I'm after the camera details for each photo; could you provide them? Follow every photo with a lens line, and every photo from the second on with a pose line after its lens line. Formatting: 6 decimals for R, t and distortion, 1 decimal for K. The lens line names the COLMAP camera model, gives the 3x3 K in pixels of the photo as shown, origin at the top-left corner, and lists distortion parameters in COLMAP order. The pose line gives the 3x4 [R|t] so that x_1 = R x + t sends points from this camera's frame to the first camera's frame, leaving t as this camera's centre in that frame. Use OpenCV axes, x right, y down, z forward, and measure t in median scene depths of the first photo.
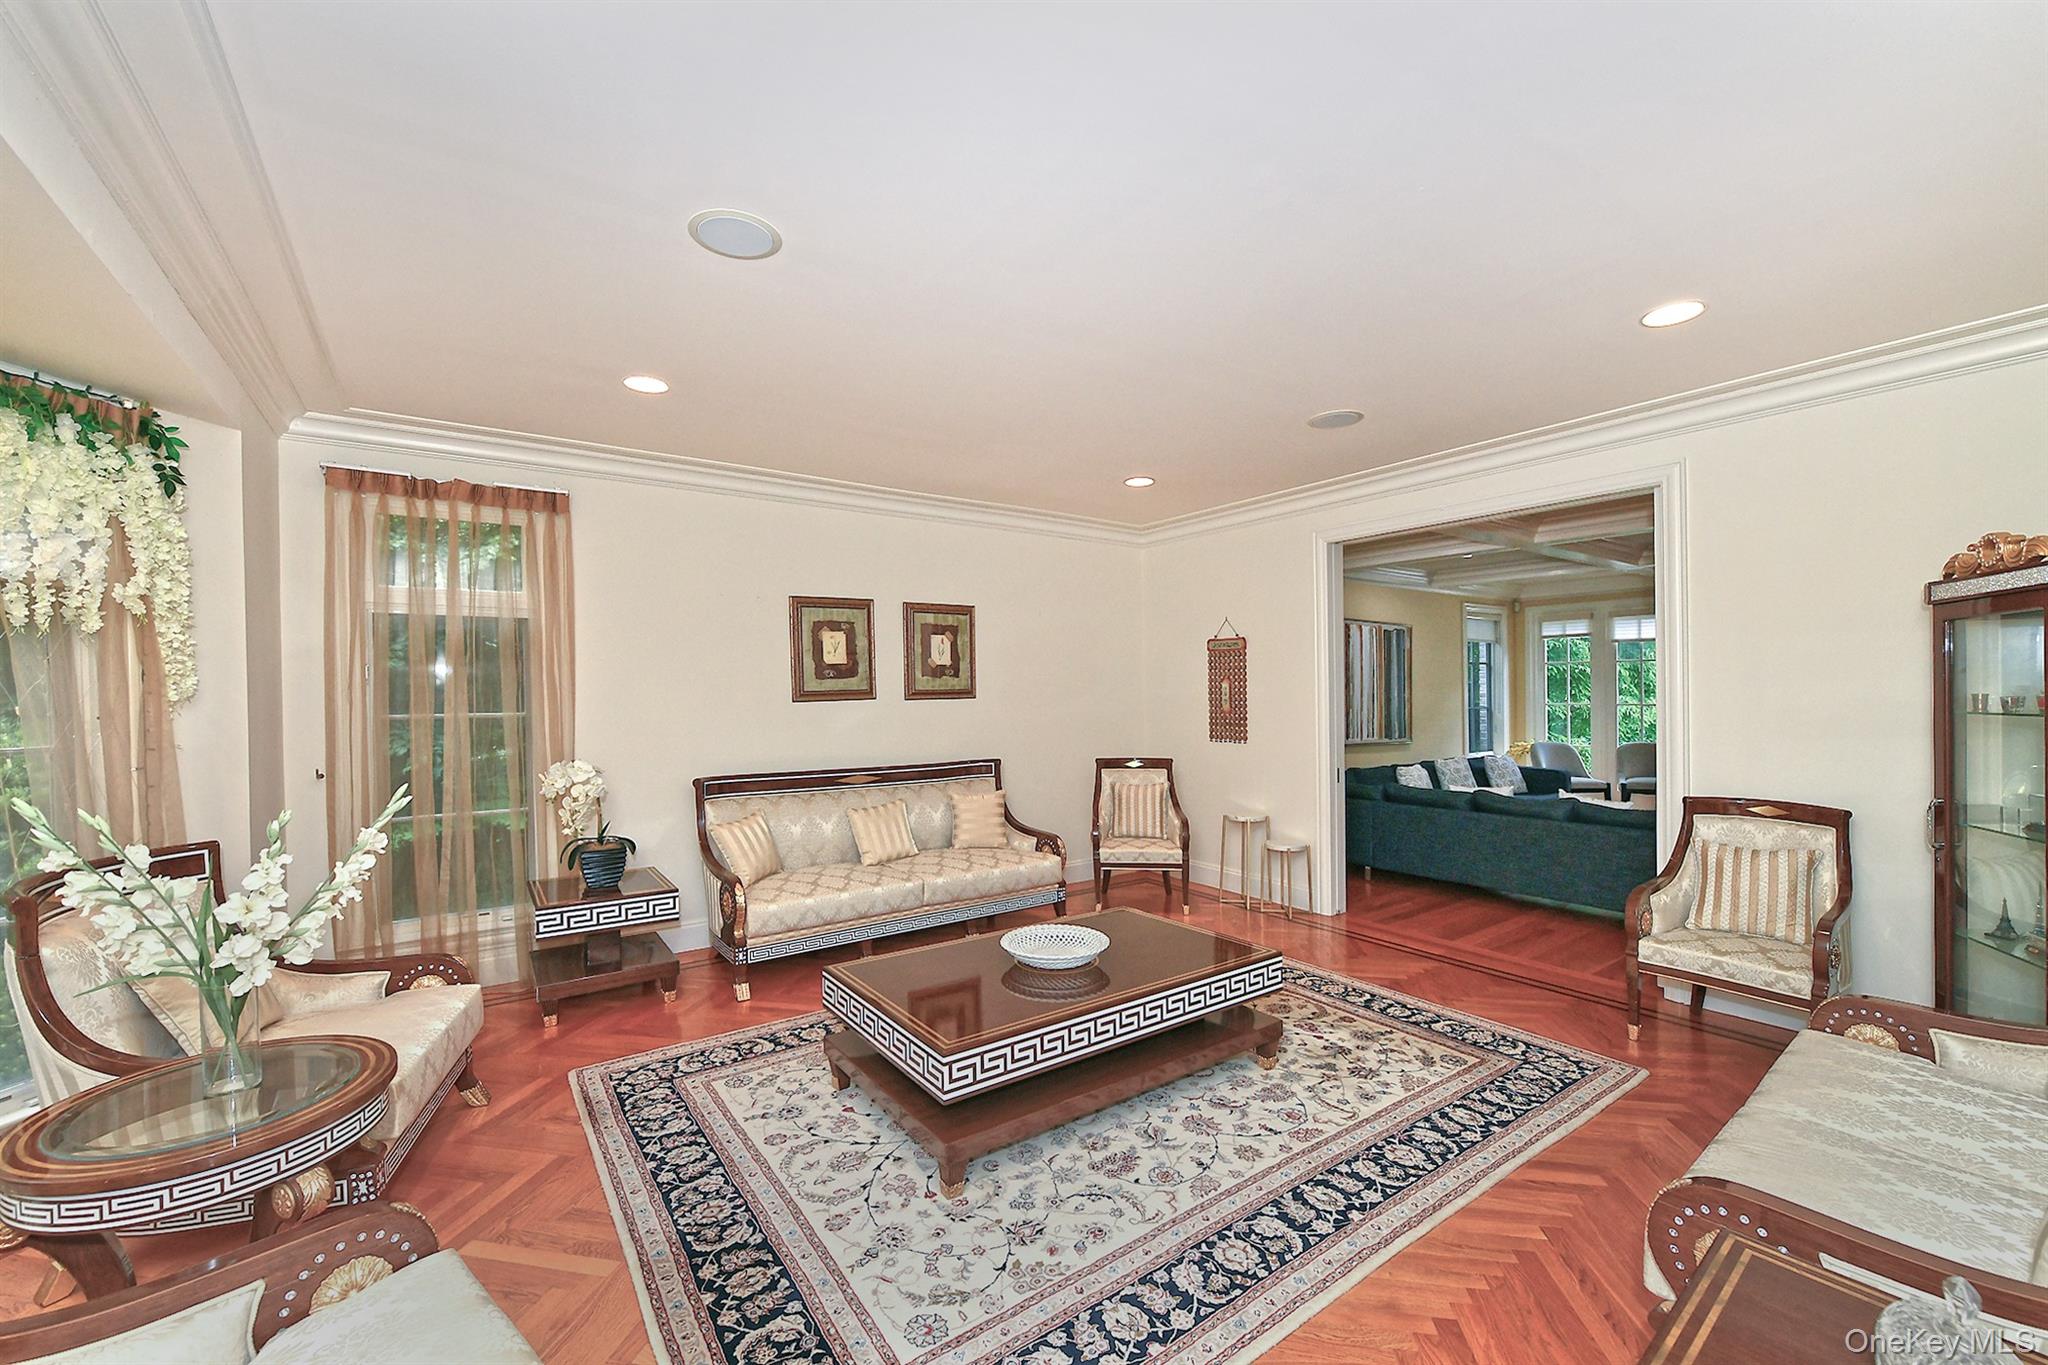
lens RADIAL K [[828.4, 0, 980.9], [0, 828.4, 690.3], [0, 0, 1]] dist [-0.006999, -0.000616]
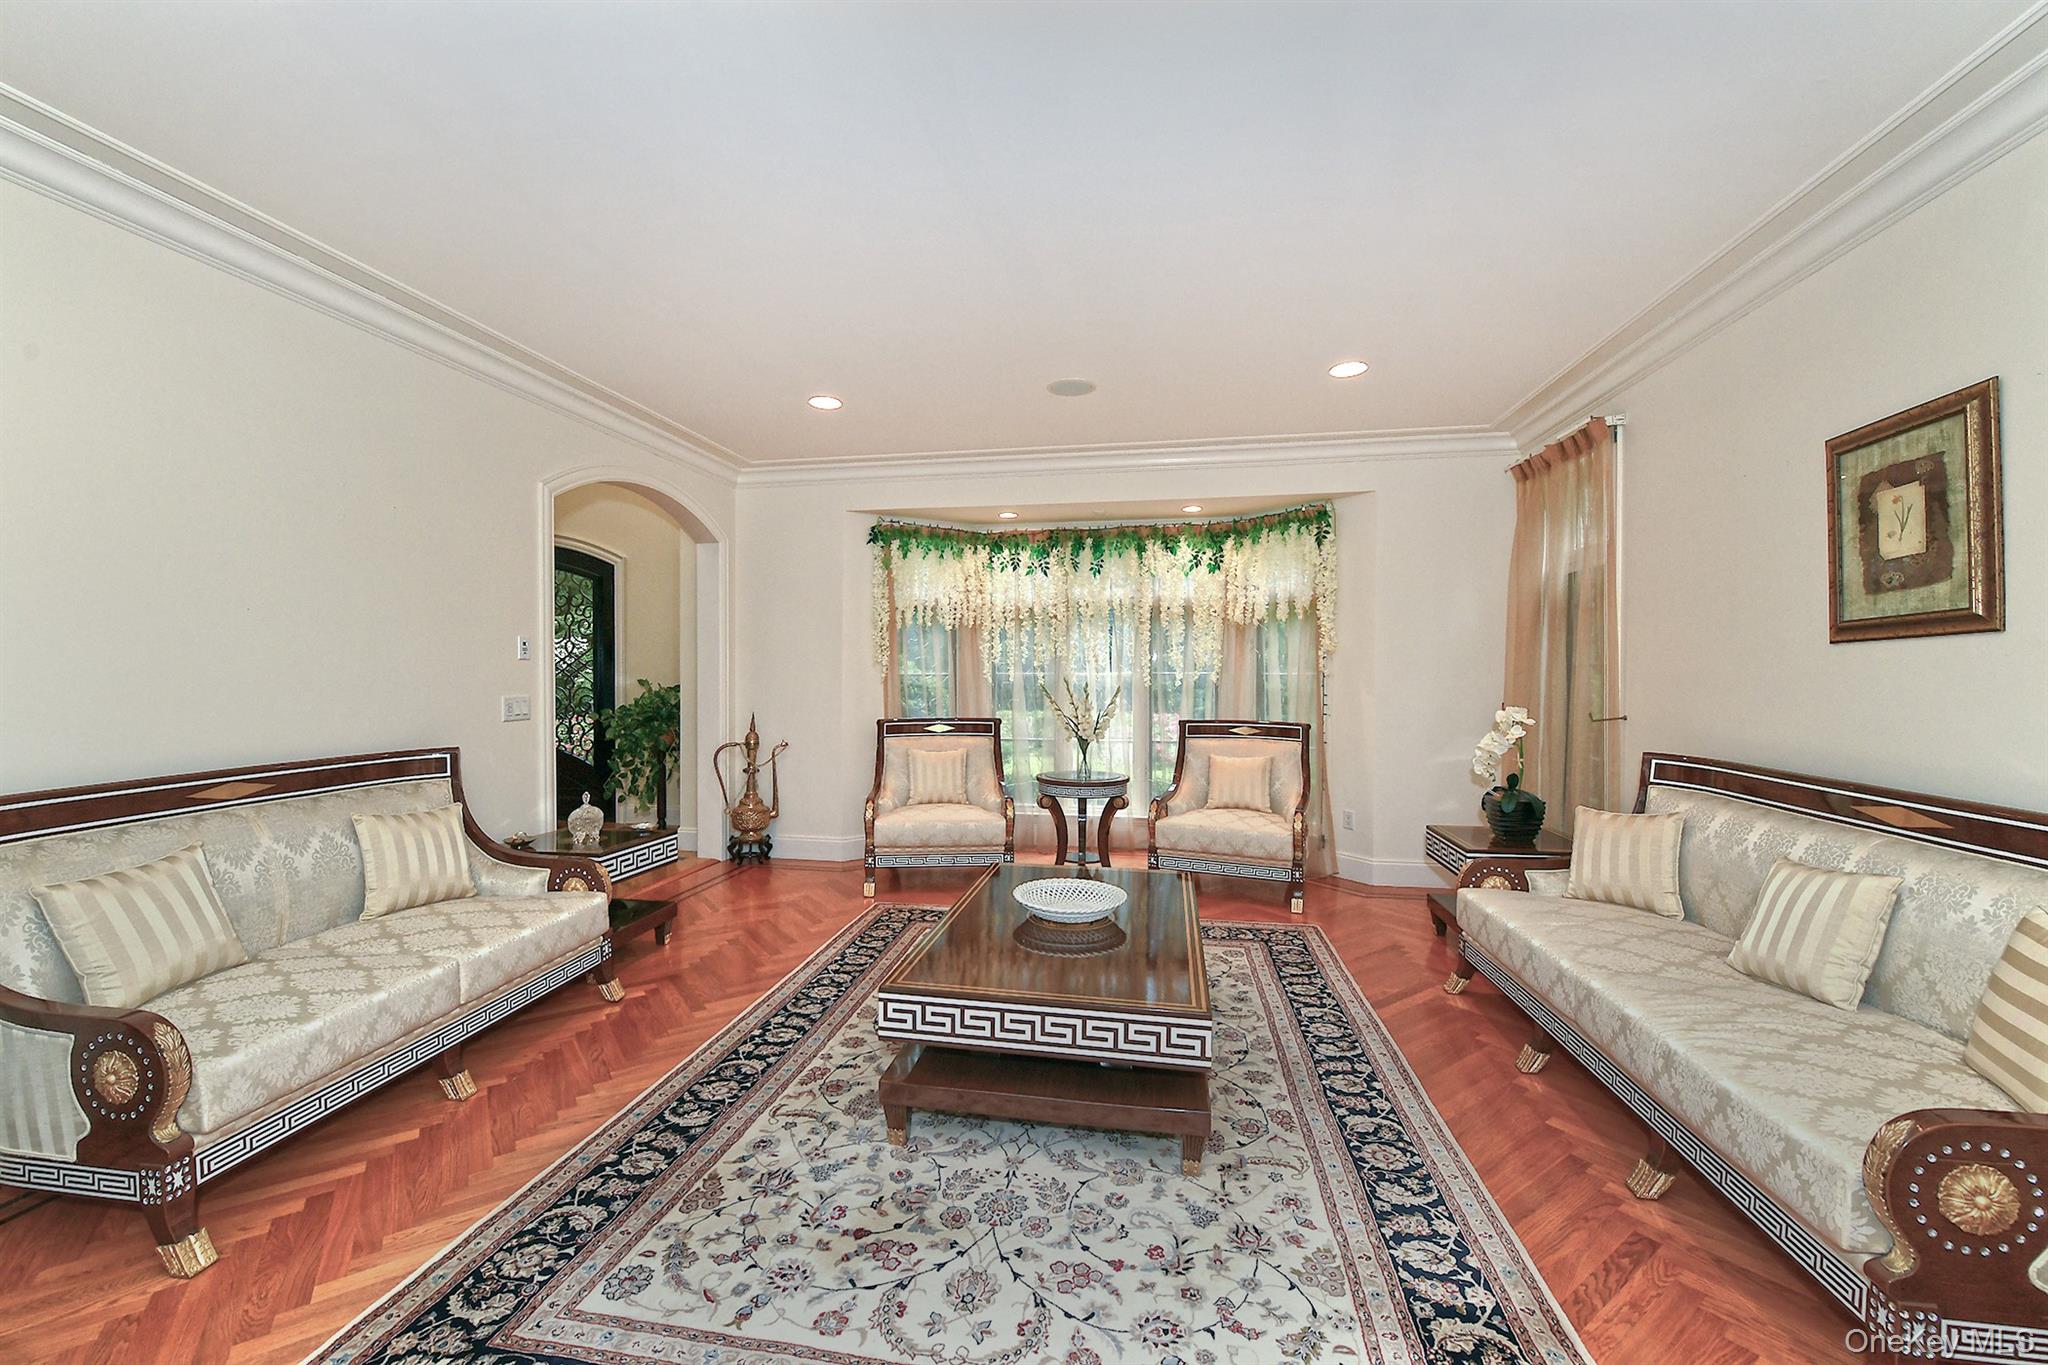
lens RADIAL K [[828.4, 0, 1022.8], [0, 828.4, 675.0], [0, 0, 1]] dist [-0.006999, -0.000616]
pose [[-0.688812, 0.009730, -0.724874, 0.892955], [0.002627, 0.999937, 0.010926, 0.048455], [0.724935, 0.005622, -0.688794, 1.777895]]
